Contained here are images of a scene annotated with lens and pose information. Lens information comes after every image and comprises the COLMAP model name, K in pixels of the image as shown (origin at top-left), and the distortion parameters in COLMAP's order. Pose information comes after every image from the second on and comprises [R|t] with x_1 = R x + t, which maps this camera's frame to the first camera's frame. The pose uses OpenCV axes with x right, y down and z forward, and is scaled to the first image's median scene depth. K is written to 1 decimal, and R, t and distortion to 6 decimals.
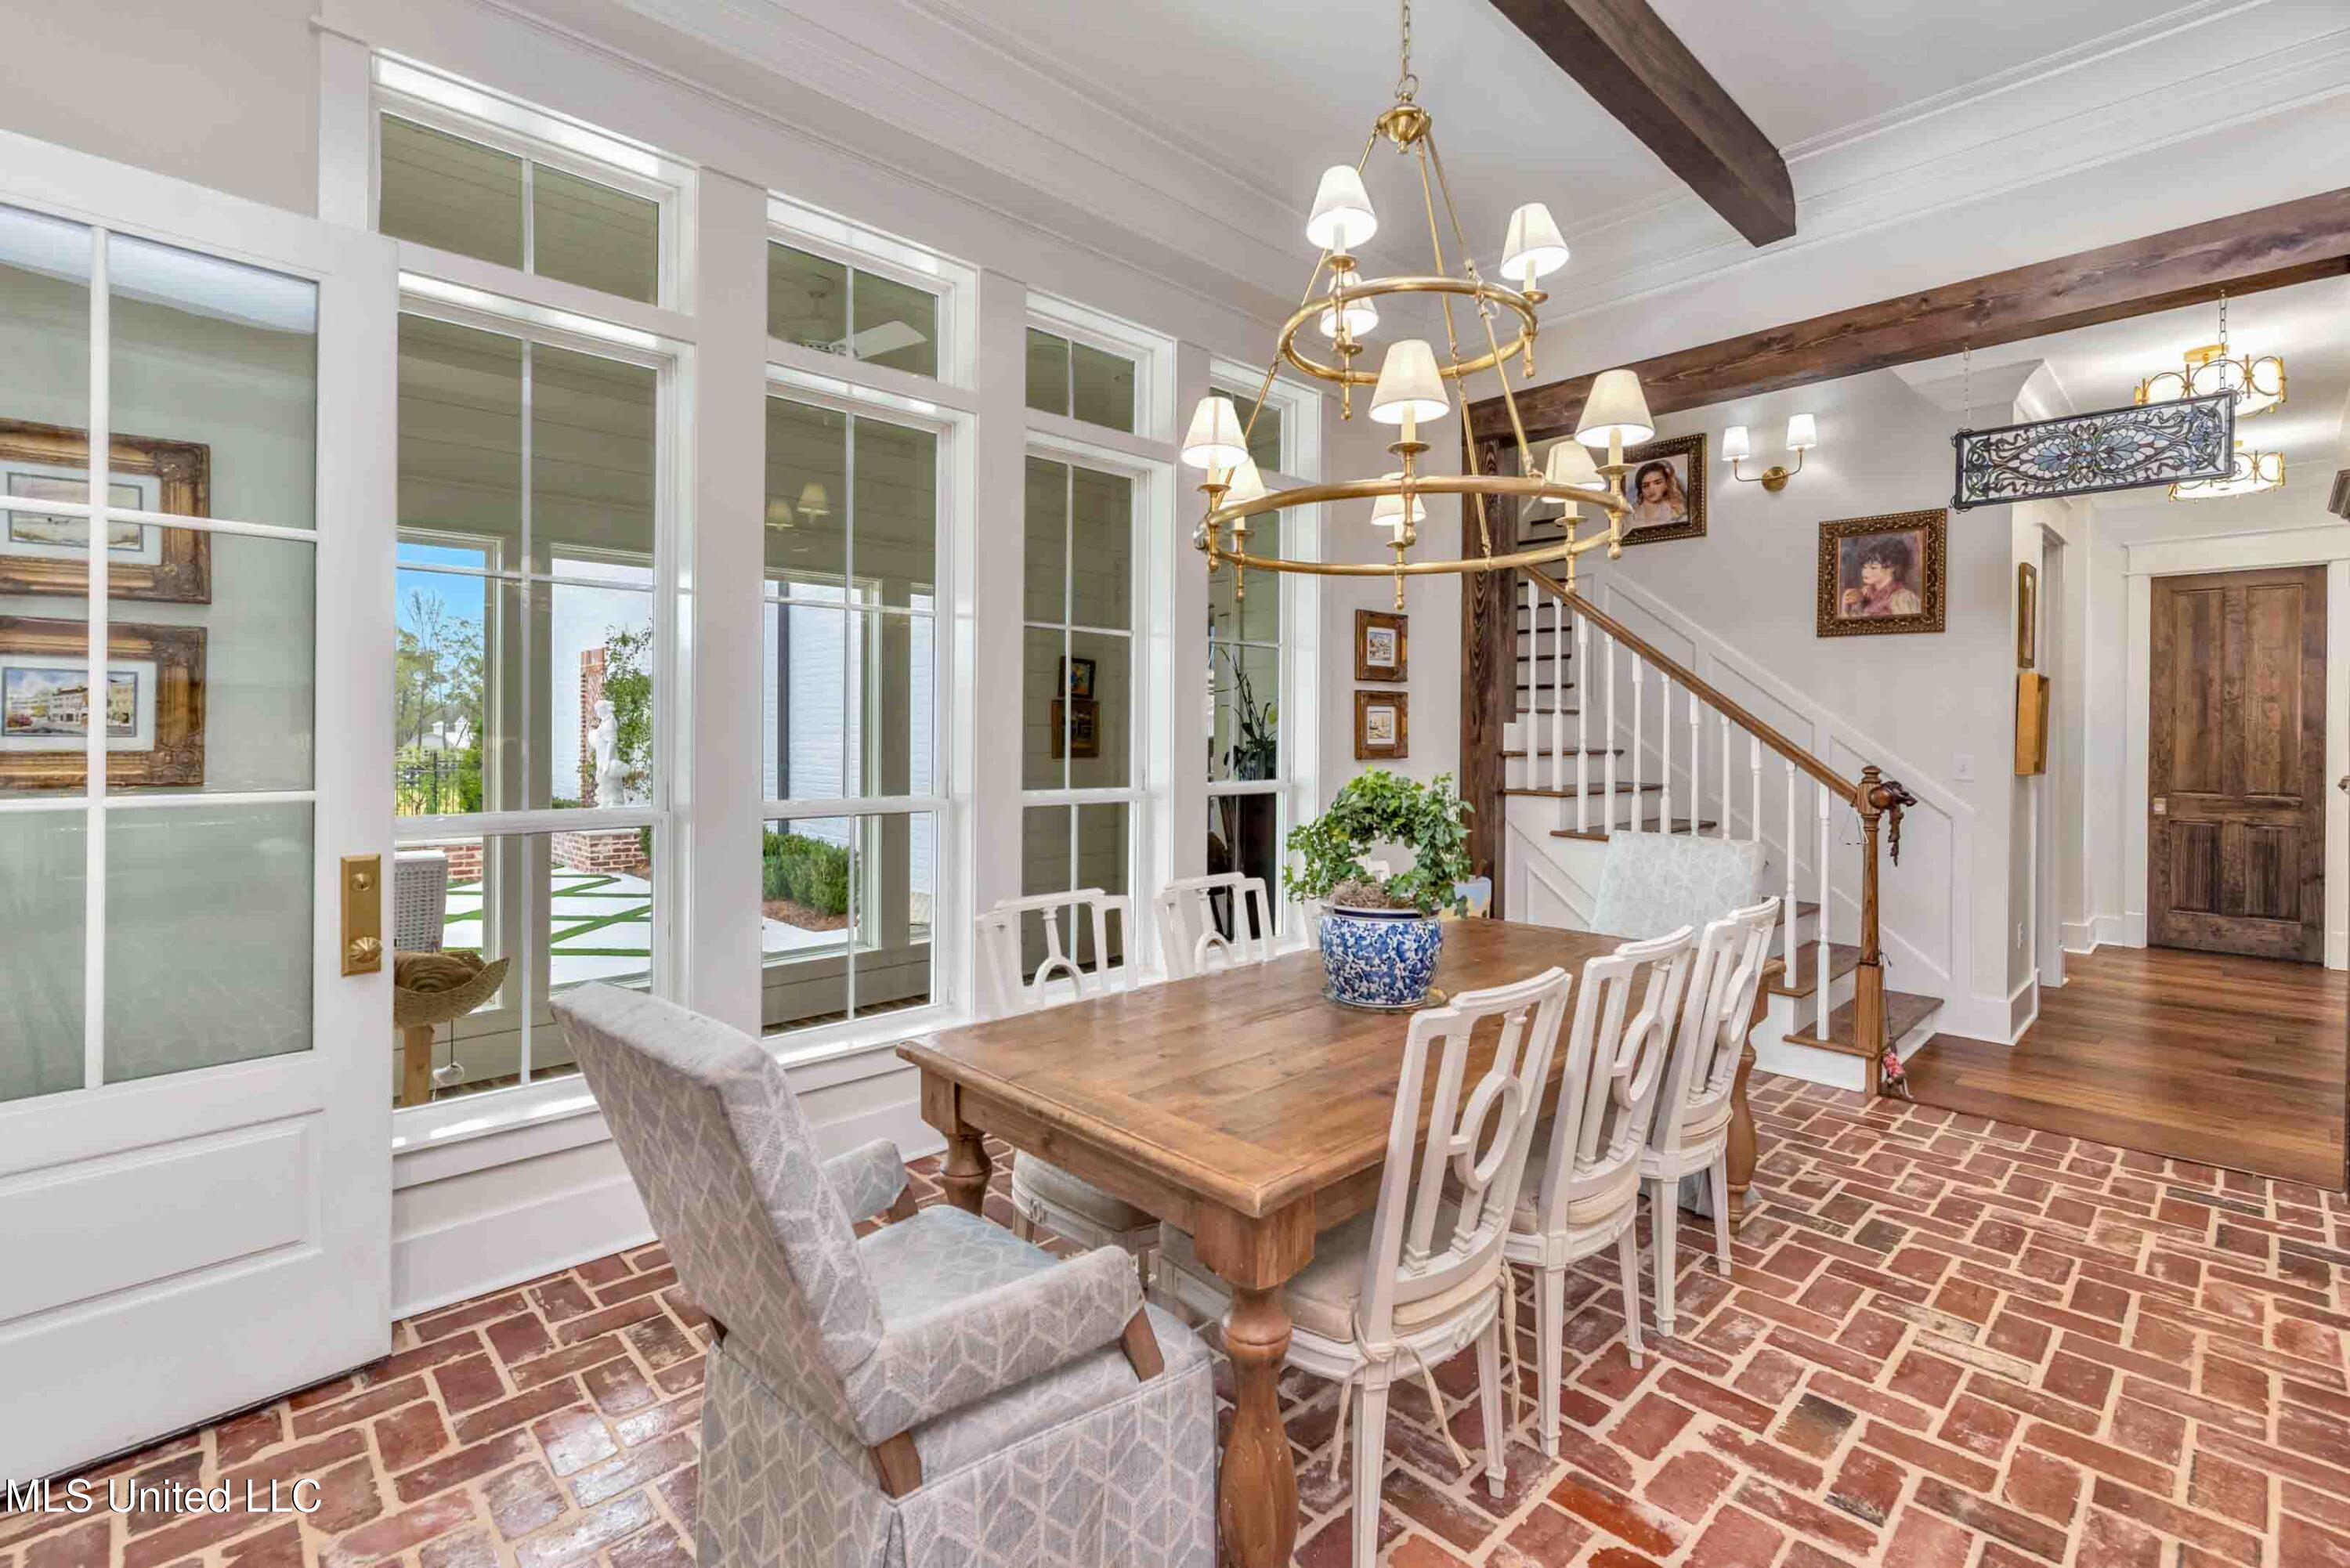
lens RADIAL K [[1101.3, 0, 1238.4], [0, 1101.3, 760.2], [0, 0, 1]] dist [-0.001075, -0.000165]
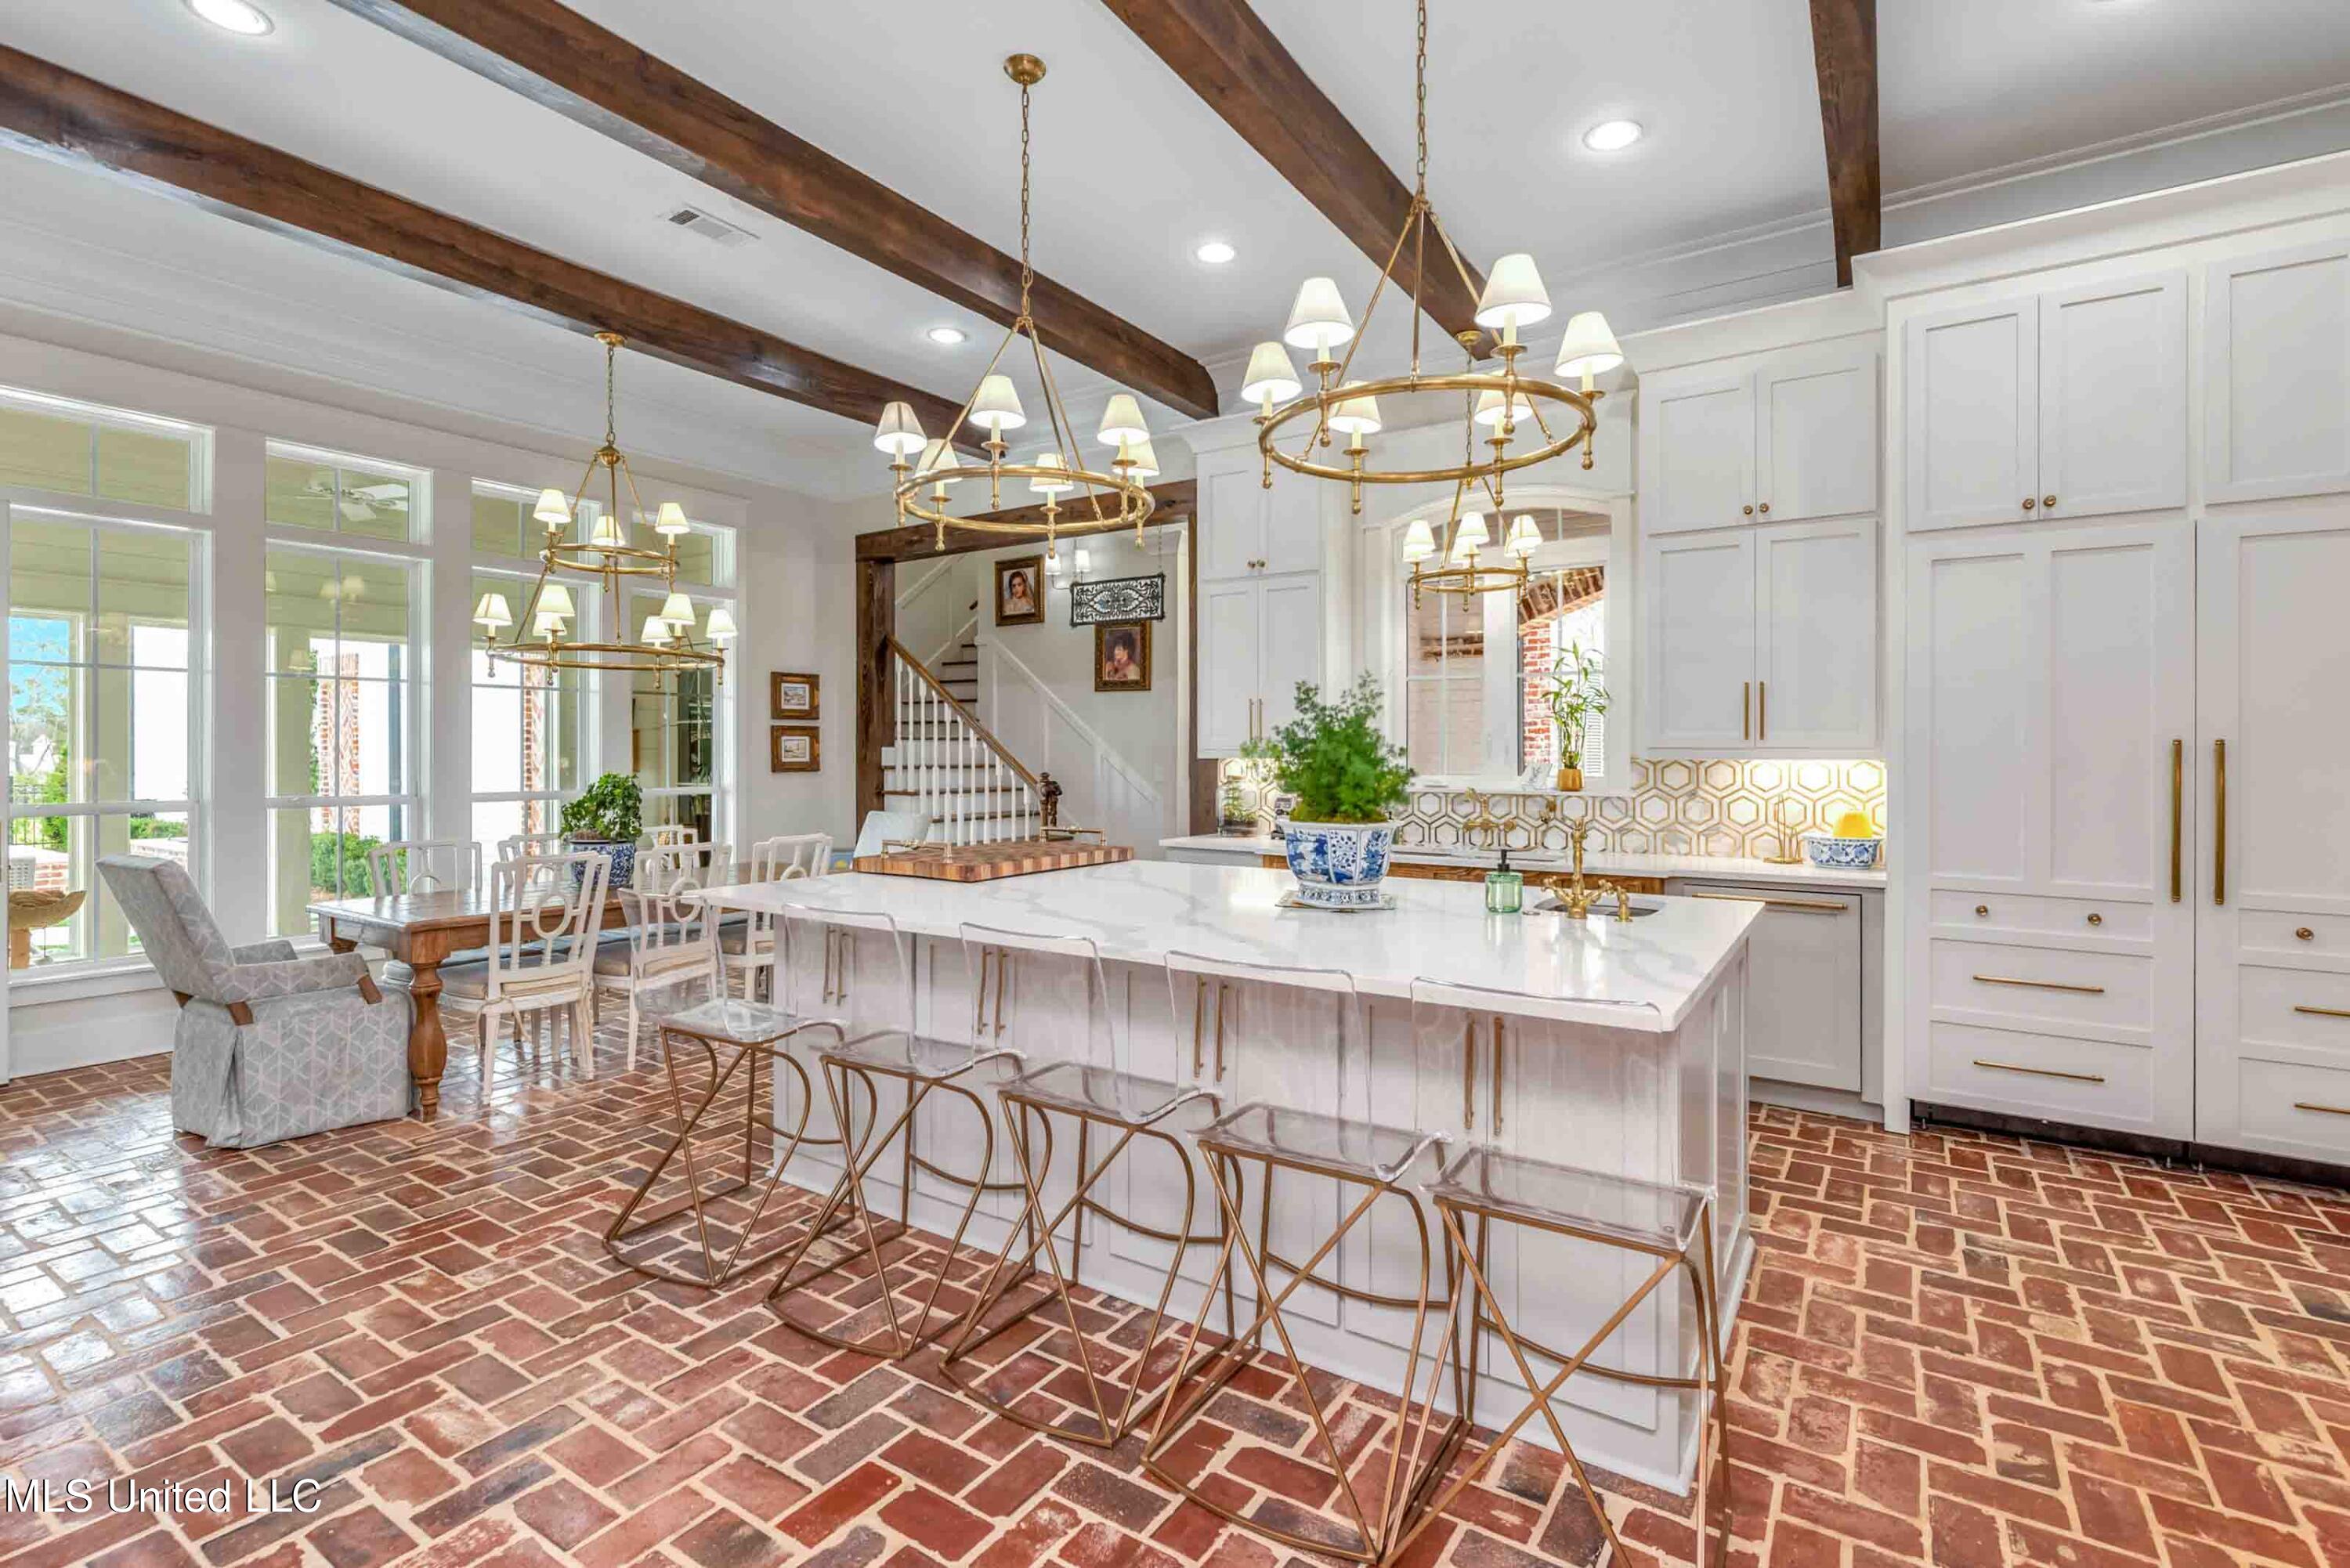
lens RADIAL K [[1101.3, 0, 1238.4], [0, 1101.3, 760.2], [0, 0, 1]] dist [-0.001075, -0.000165]
pose [[0.977265, -0.004125, 0.211979, 0.398360], [0.007827, 0.999831, -0.016627, 0.012978], [-0.211875, 0.017909, 0.977133, -0.577247]]
